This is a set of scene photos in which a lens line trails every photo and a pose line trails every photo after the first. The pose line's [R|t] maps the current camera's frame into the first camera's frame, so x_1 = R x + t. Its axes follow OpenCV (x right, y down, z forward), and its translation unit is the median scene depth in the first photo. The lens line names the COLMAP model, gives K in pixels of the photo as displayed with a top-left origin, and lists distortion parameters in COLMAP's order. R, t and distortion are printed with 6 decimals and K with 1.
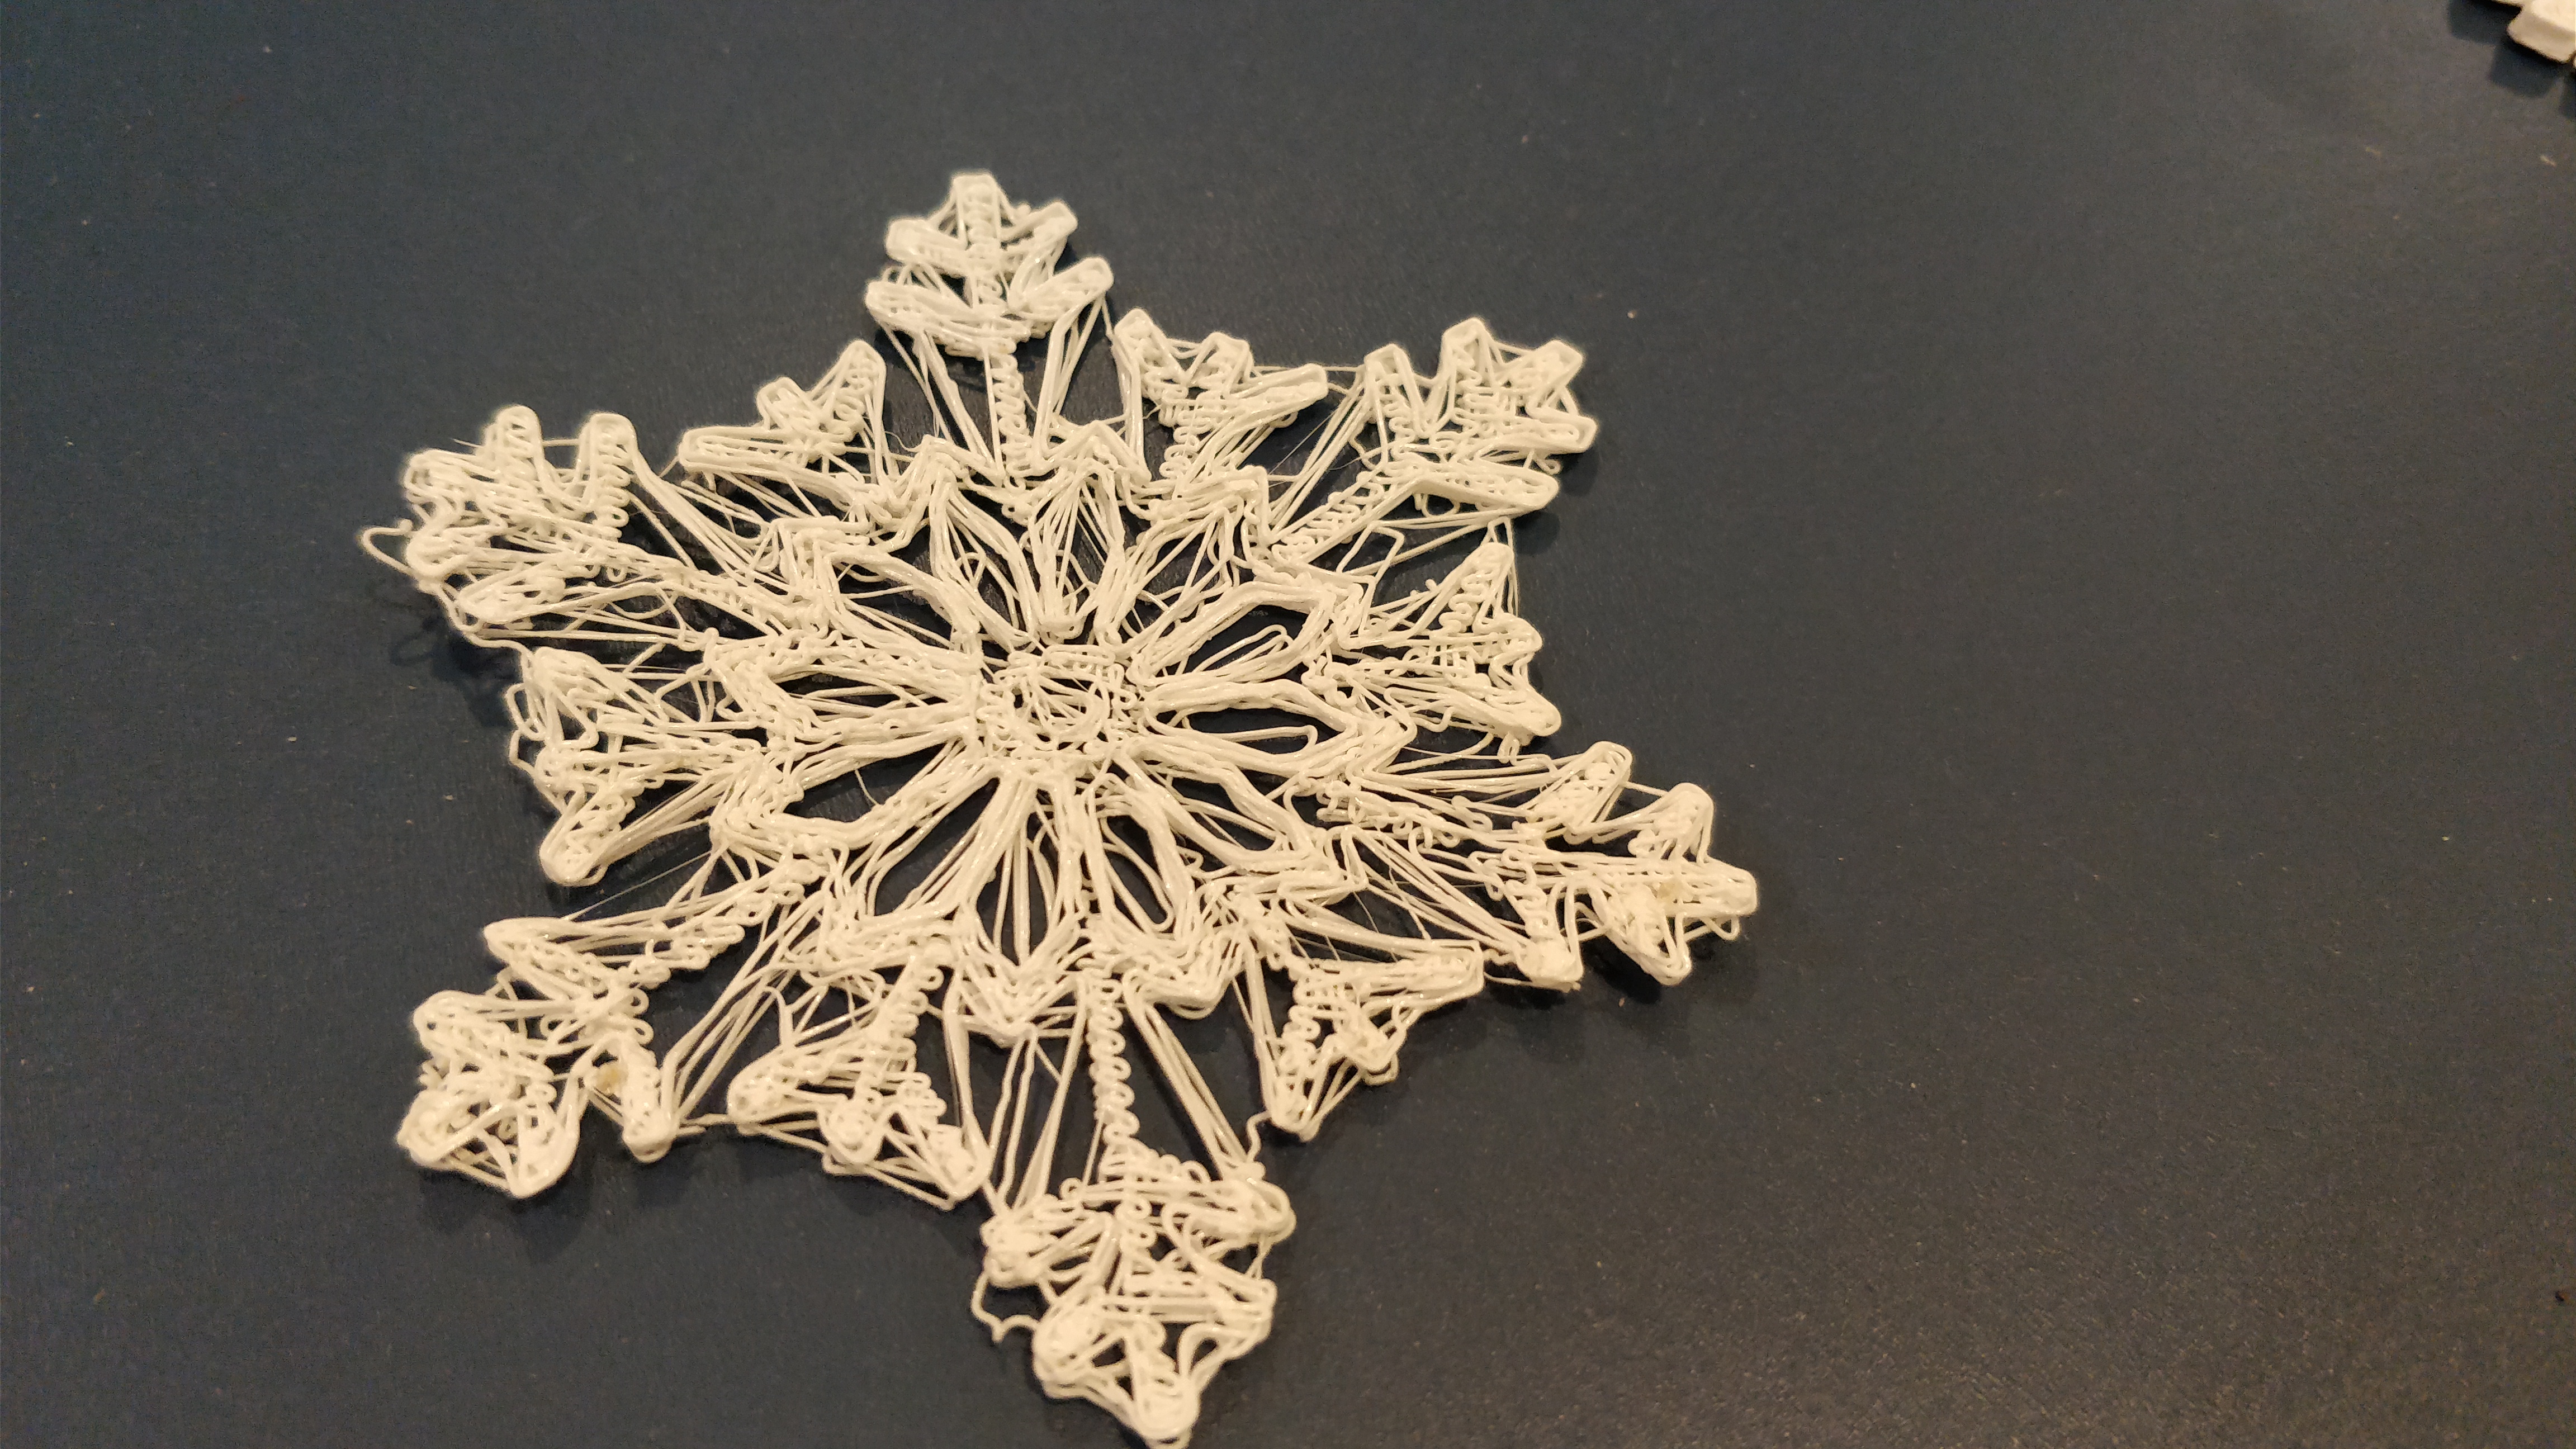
lens RADIAL K [[1755.8, 0, 1288.0], [0, 1755.8, 724.5], [0, 0, 1]] dist [0.049341, -0.206258]
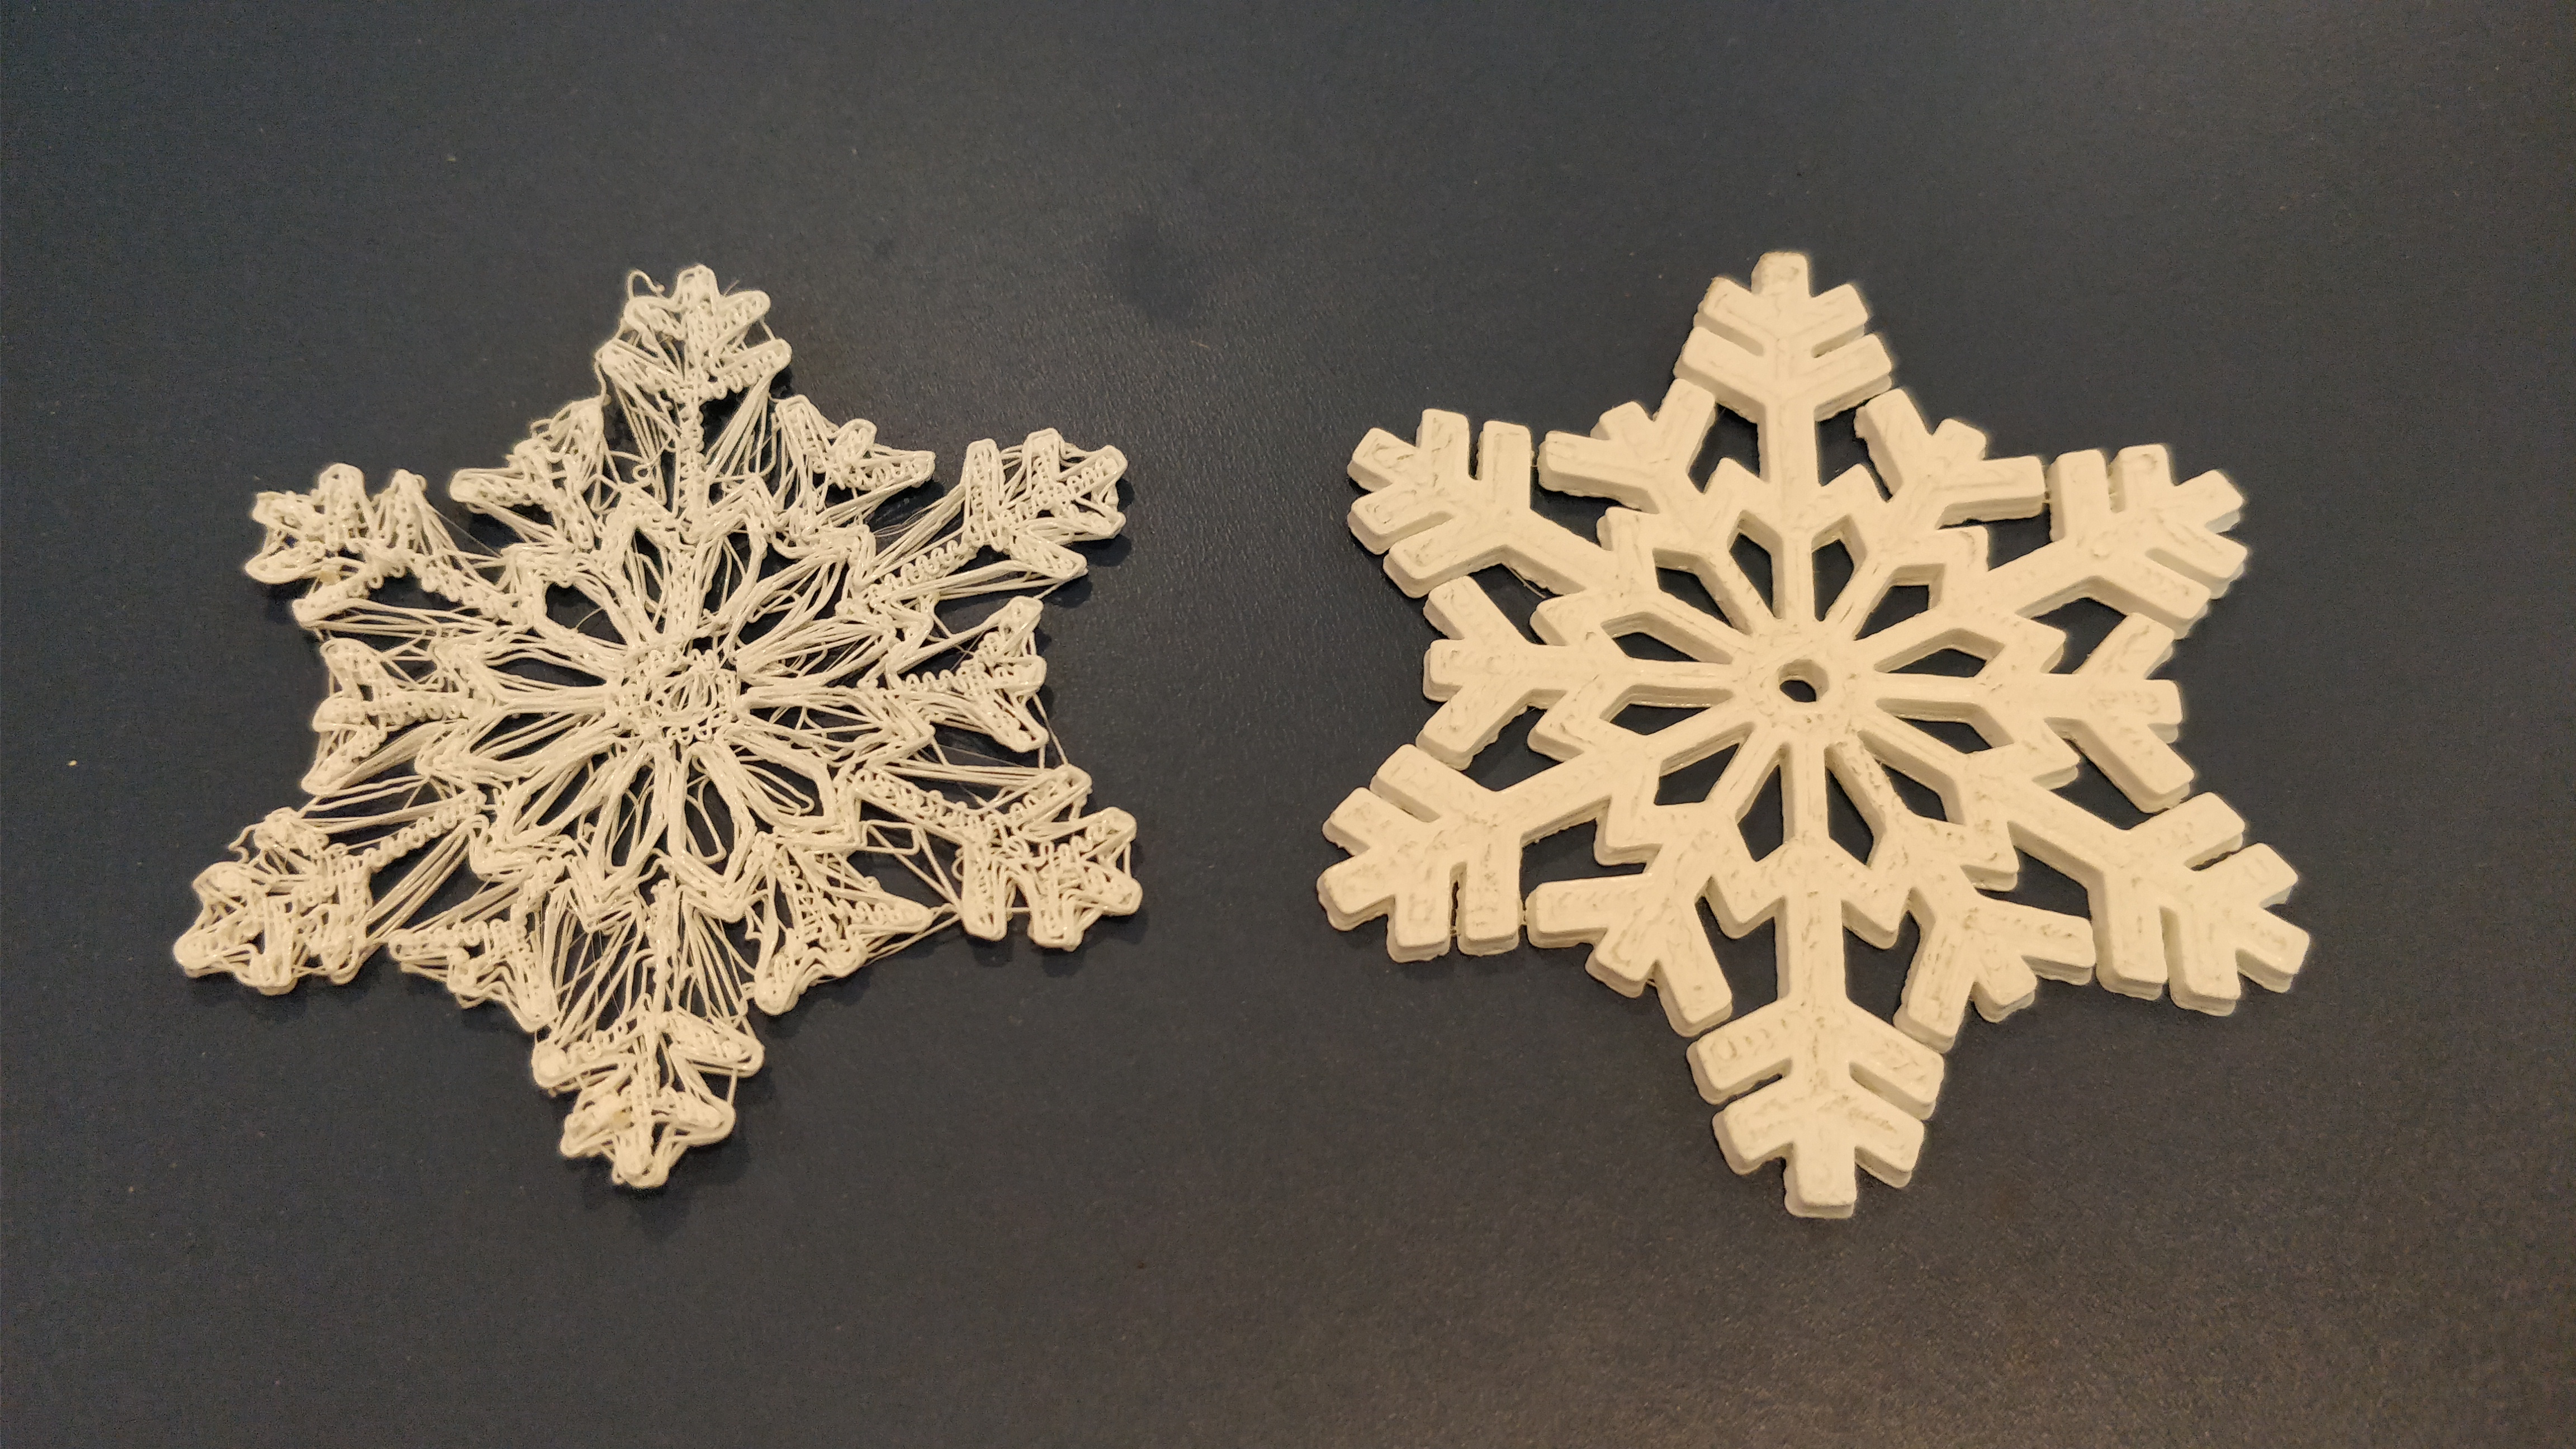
lens RADIAL K [[1755.8, 0, 1288.0], [0, 1755.8, 724.5], [0, 0, 1]] dist [0.049341, -0.206258]
pose [[0.429995, 0.797348, -0.423487, 0.689776], [-0.813670, 0.545505, 0.200911, -0.674899], [0.391210, 0.258188, 0.883343, -0.032314]]
